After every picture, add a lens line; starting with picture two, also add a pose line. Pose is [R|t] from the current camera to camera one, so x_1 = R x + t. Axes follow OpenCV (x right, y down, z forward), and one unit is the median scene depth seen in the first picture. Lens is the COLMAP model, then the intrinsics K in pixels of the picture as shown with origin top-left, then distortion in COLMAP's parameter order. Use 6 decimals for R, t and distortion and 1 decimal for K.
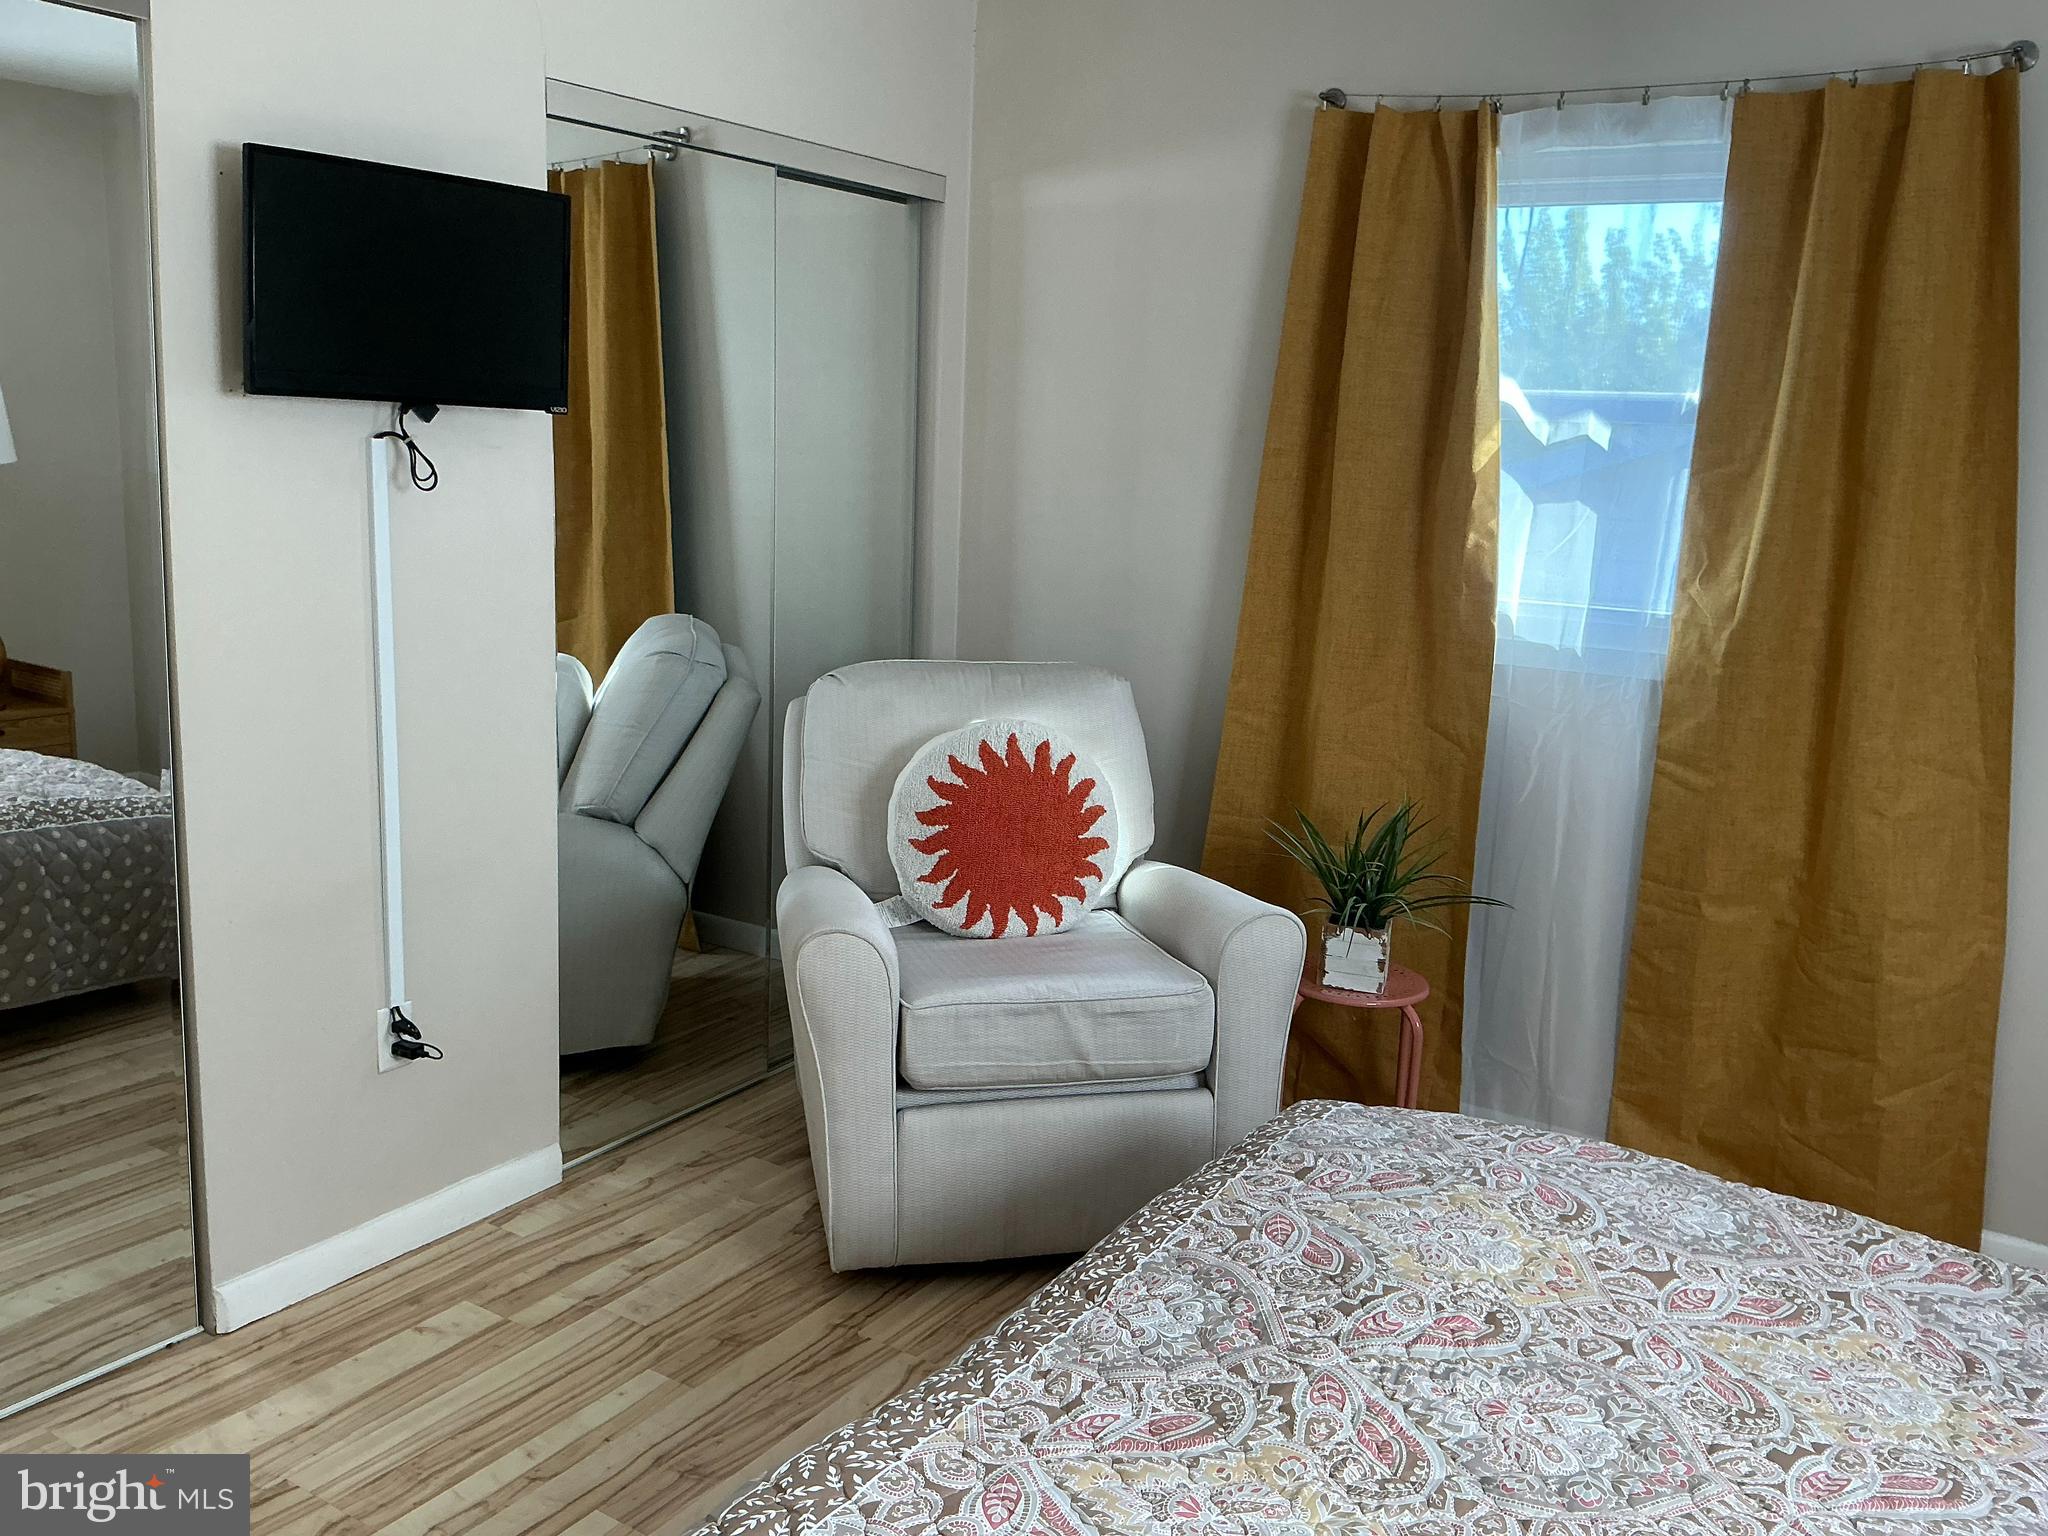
lens RADIAL K [[1702.2, 0, 1024.0], [0, 1702.2, 768.0], [0, 0, 1]] dist [0.012207, -0.002727]
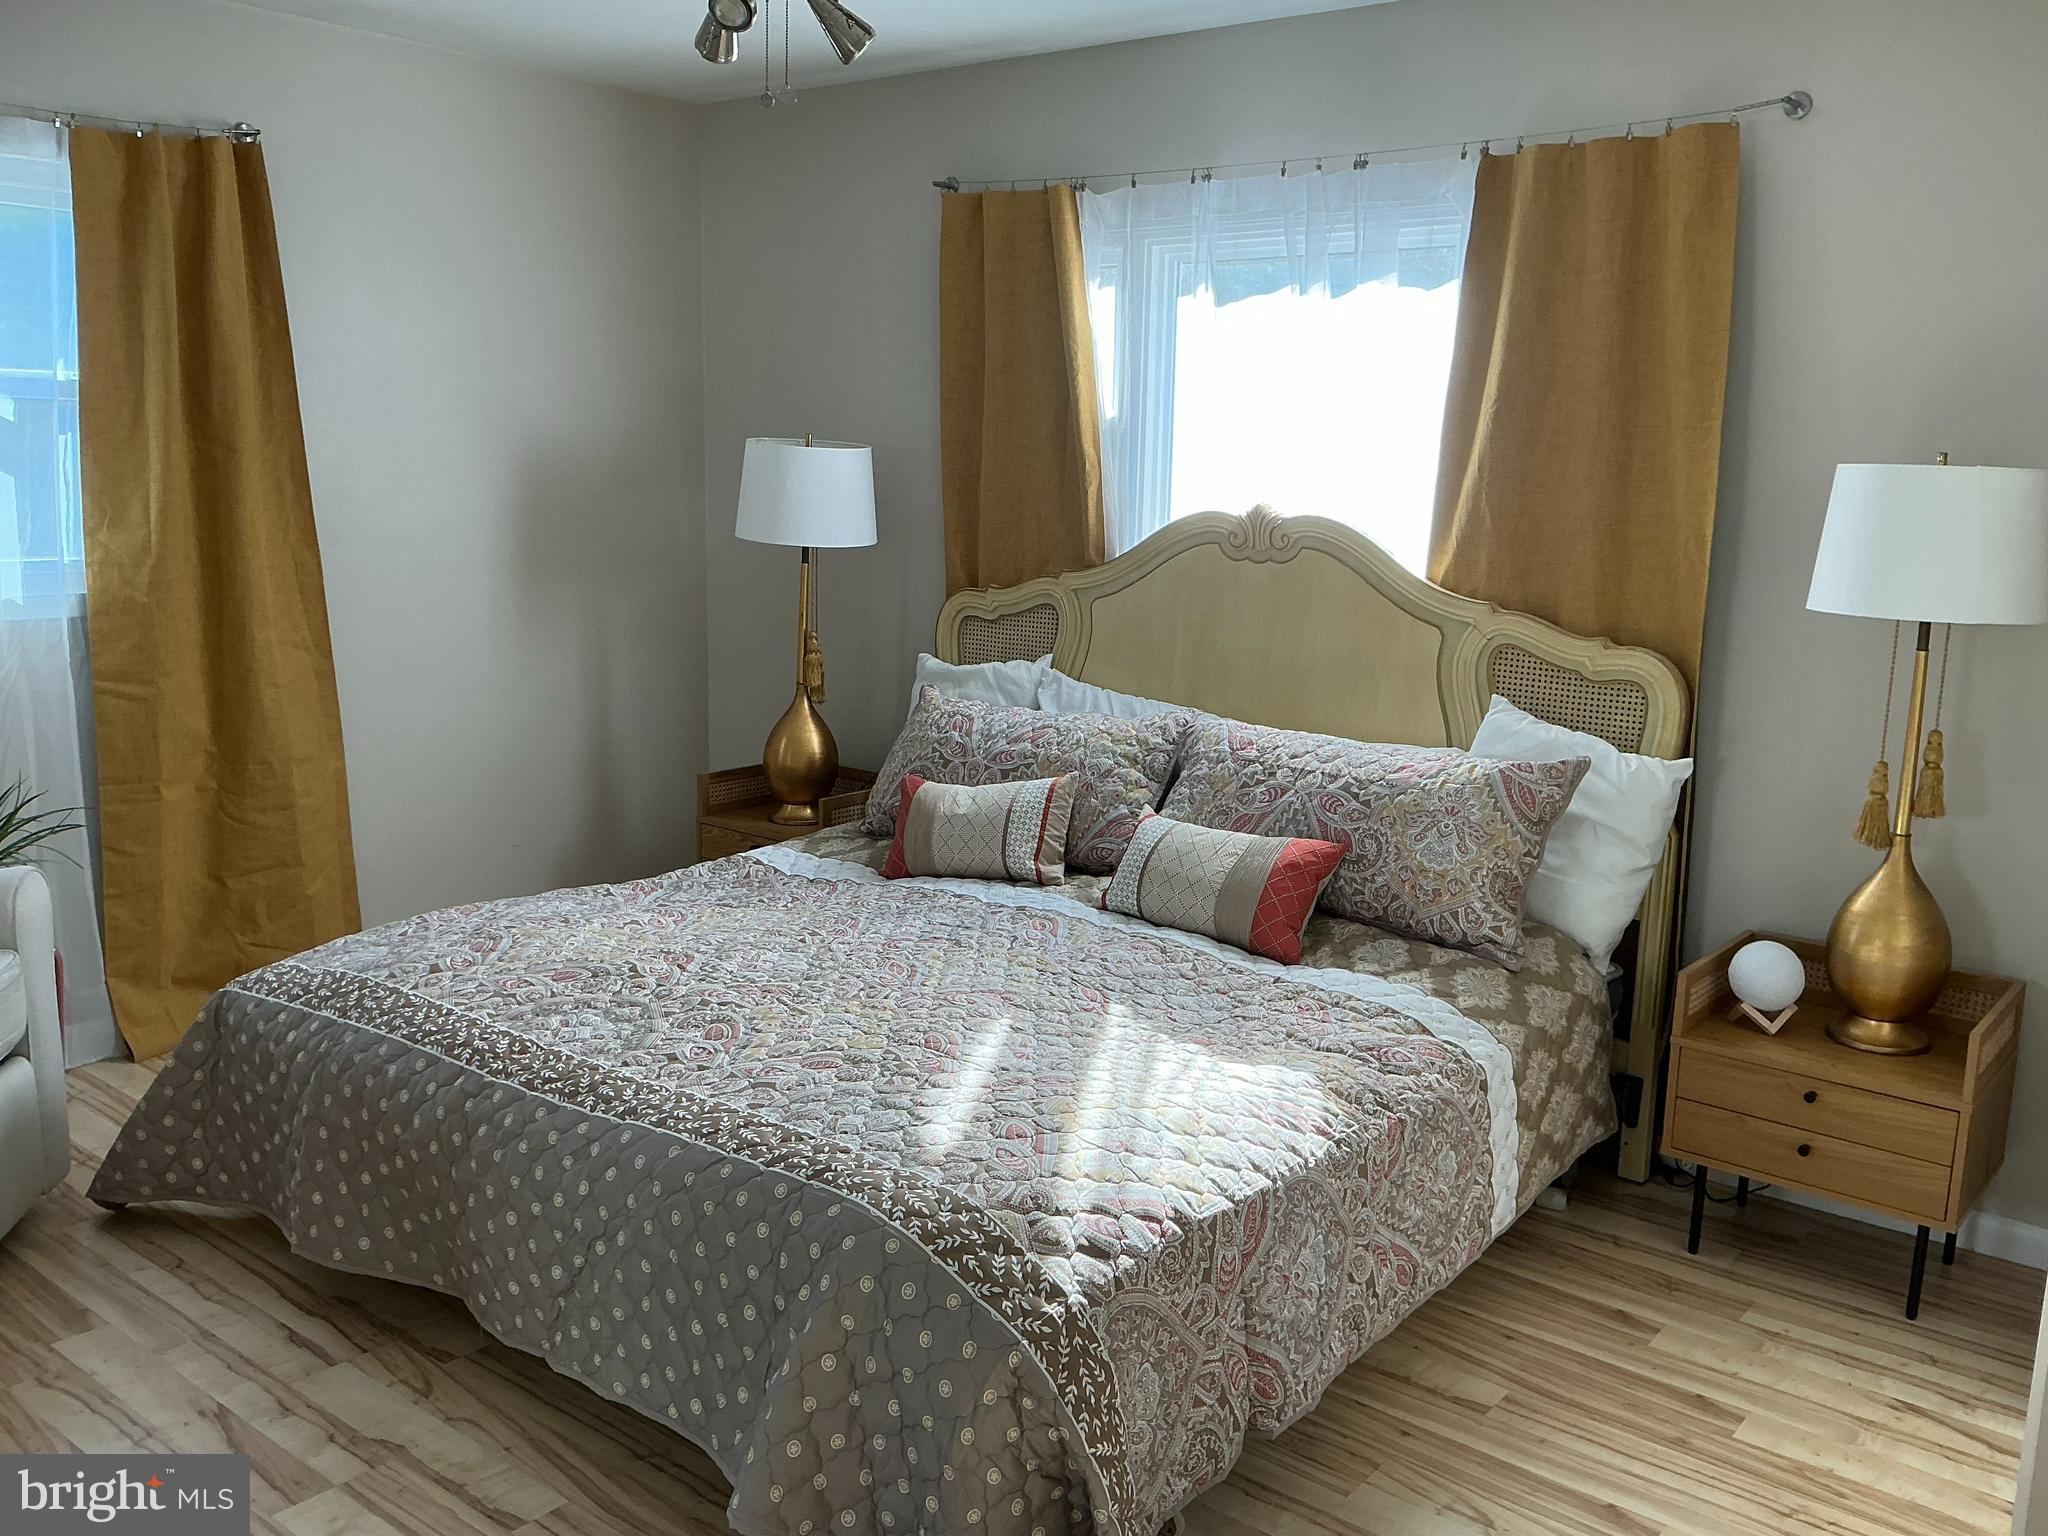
lens RADIAL K [[1755.6, 0, 1024.0], [0, 1755.6, 768.0], [0, 0, 1]] dist [-0.005057, -0.007028]
pose [[0.107432, -0.219639, 0.969648, -0.807164], [0.171543, 0.964760, 0.199525, -0.085708], [-0.979301, 0.144901, 0.141324, 0.226591]]
